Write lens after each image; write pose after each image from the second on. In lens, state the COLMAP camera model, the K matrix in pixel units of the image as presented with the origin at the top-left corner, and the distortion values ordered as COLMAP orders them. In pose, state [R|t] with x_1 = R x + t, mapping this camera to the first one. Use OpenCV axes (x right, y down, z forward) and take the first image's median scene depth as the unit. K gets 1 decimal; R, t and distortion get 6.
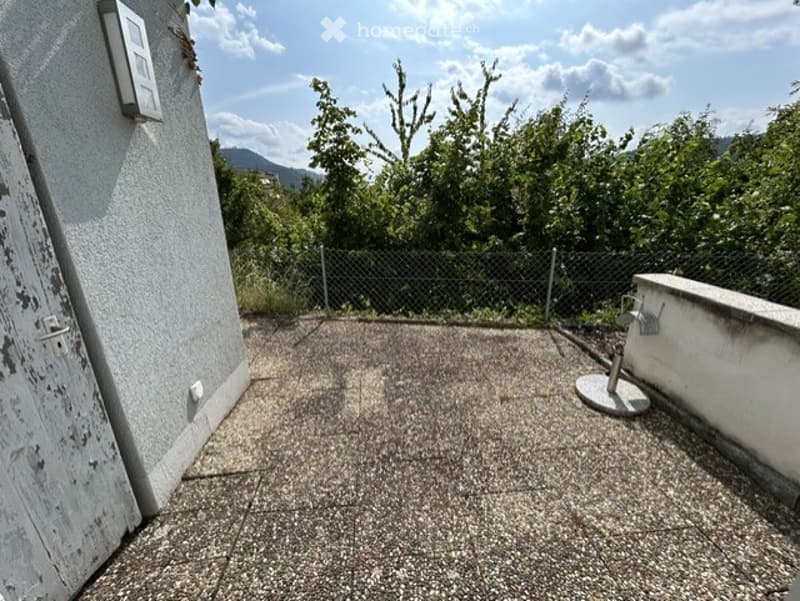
lens RADIAL K [[326.9, 0, 403.7], [0, 326.9, 299.2], [0, 0, 1]] dist [-0.000315, 0.000078]
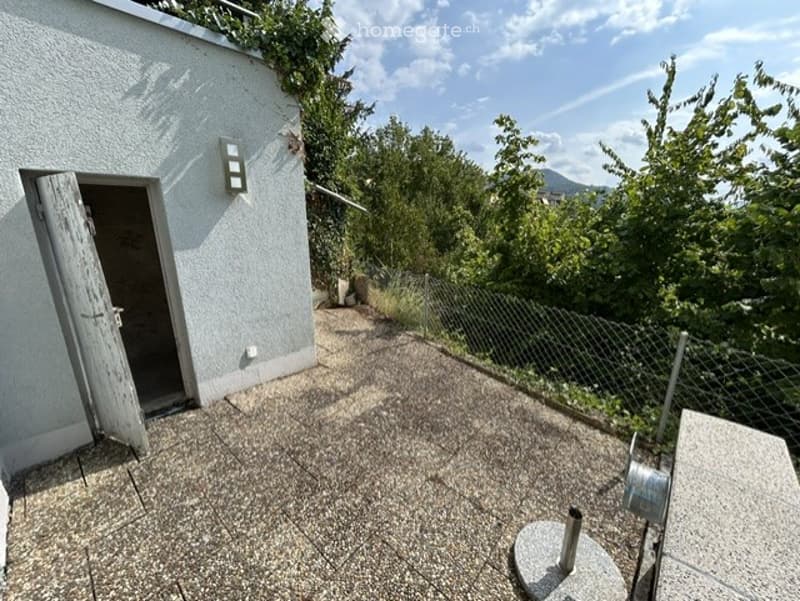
lens RADIAL K [[326.9, 0, 400.3], [0, 326.9, 303.6], [0, 0, 1]] dist [-0.000315, 0.000078]
pose [[0.683307, 0.206723, -0.700255, 0.605251], [-0.235521, 0.970220, 0.056598, -0.138044], [0.691101, 0.126251, 0.711646, 0.212487]]
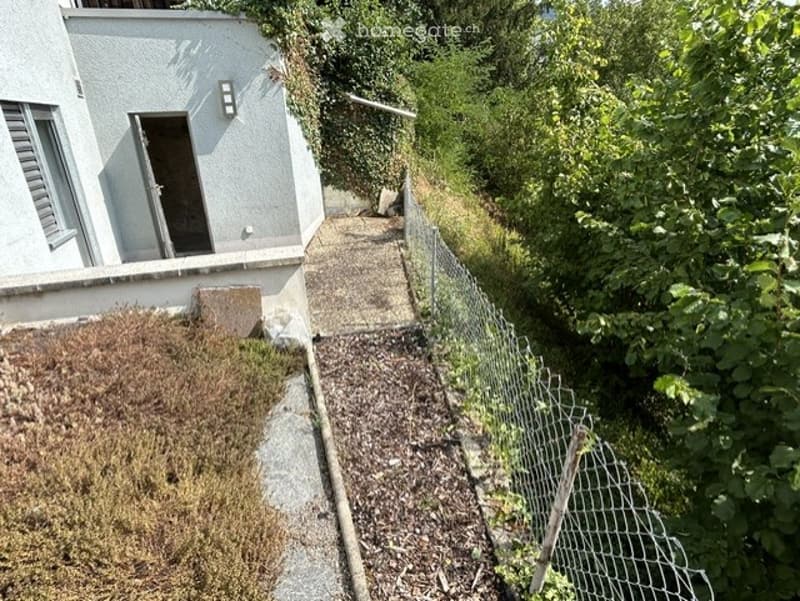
lens RADIAL K [[468.9, 0, 398.1], [0, 468.9, 303.6], [0, 0, 1]] dist [0.004757, 0.002494]
pose [[0.182956, 0.371780, -0.910113, 1.784116], [-0.267442, 0.909649, 0.317828, -0.372484], [0.946045, 0.185254, 0.265855, 0.779924]]
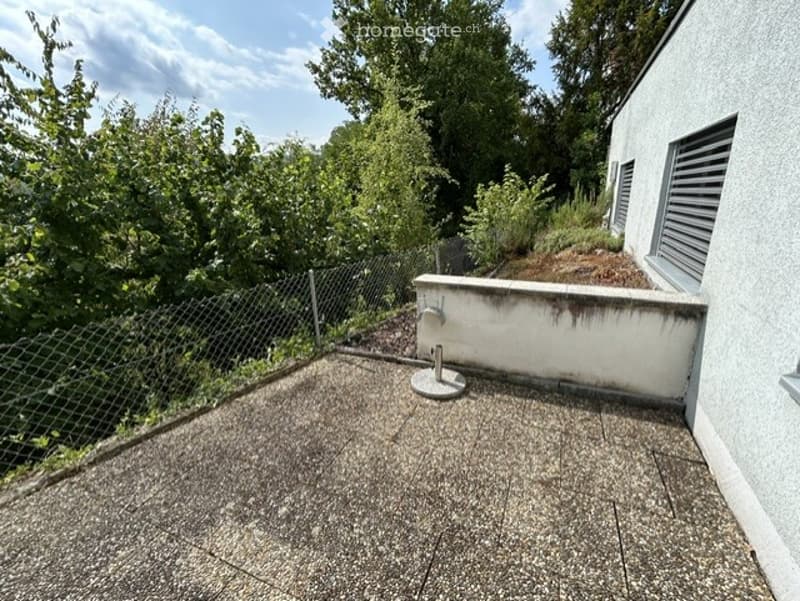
lens RADIAL K [[357.2, 0, 400.2], [0, 357.2, 301.0], [0, 0, 1]] dist [-0.001017, 0.000521]
pose [[0.488626, -0.245490, 0.837245, -0.338472], [0.285702, 0.951714, 0.112314, -0.133522], [-0.824390, 0.184323, 0.535169, 0.310122]]
